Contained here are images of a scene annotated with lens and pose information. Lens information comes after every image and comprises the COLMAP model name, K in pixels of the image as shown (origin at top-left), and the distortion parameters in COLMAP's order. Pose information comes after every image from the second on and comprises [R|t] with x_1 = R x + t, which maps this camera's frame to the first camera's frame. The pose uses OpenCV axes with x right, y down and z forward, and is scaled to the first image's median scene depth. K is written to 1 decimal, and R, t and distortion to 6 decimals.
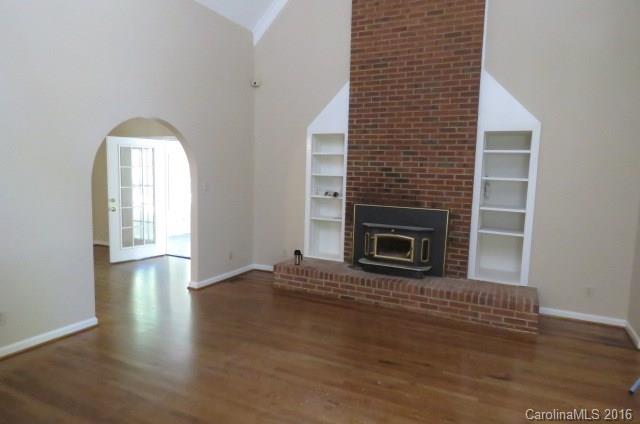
lens RADIAL K [[407.9, 0, 319.7], [0, 407.9, 213.9], [0, 0, 1]] dist [-0.005810, 0.003717]
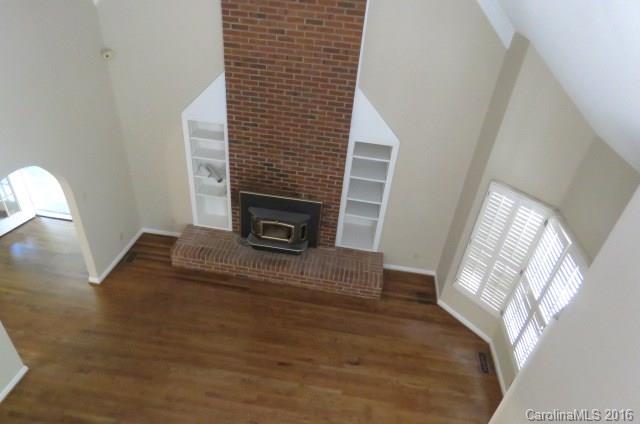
lens RADIAL K [[407.9, 0, 319.6], [0, 407.9, 225.0], [0, 0, 1]] dist [-0.005810, 0.003717]
pose [[0.947768, -0.137313, 0.287890, -0.040038], [-0.020749, 0.874136, 0.485238, -0.521990], [-0.318285, -0.465867, 0.825629, -0.003061]]
